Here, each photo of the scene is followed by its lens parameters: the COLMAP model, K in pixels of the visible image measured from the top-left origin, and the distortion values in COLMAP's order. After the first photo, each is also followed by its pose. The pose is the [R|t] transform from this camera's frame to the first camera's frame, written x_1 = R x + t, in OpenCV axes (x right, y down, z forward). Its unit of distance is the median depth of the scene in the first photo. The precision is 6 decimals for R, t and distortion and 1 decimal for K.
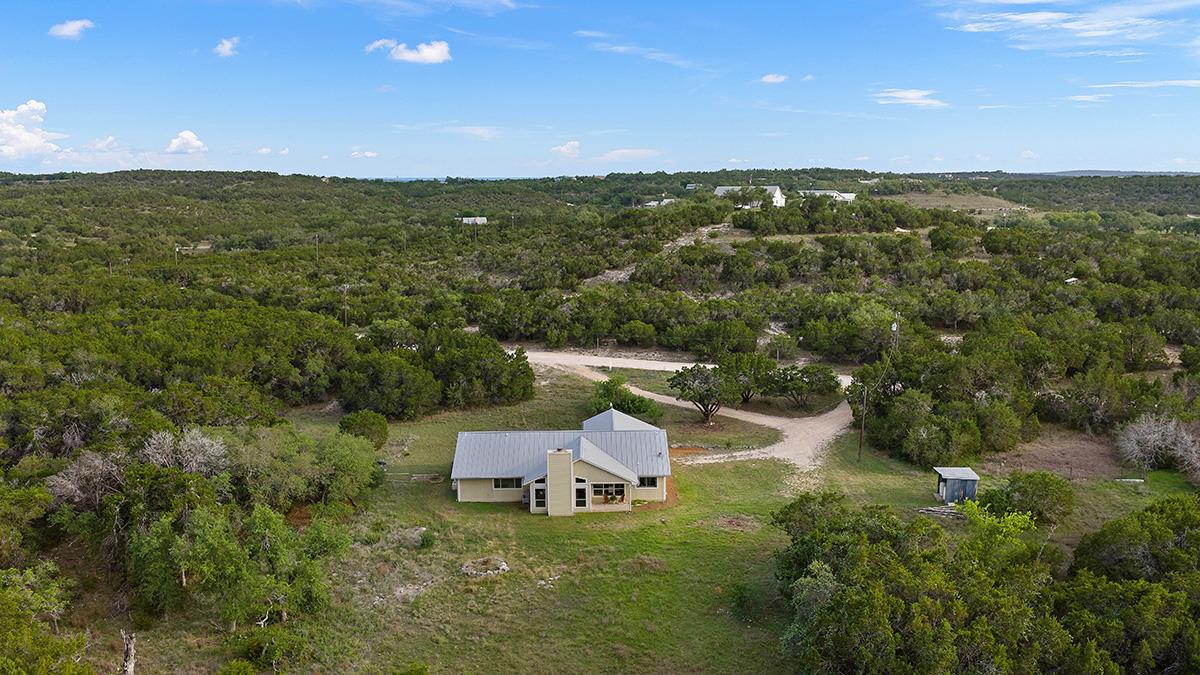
lens RADIAL K [[1014.9, 0, 598.4], [0, 1014.9, 338.3], [0, 0, 1]] dist [-0.001692, -0.001447]
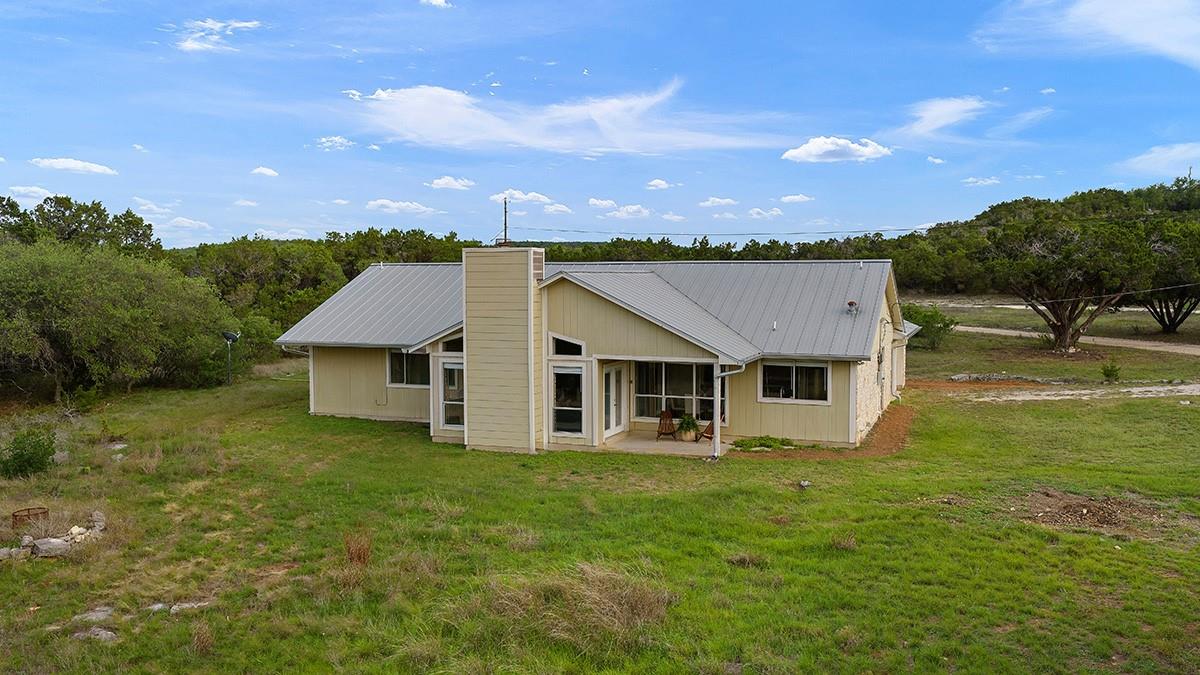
lens RADIAL K [[1014.9, 0, 596.0], [0, 1014.9, 337.9], [0, 0, 1]] dist [-0.001692, -0.001447]
pose [[0.927892, 0.028715, -0.371742, 0.107079], [-0.062967, 0.994778, -0.080327, 0.157827], [0.367494, 0.097942, 0.924854, 0.687202]]
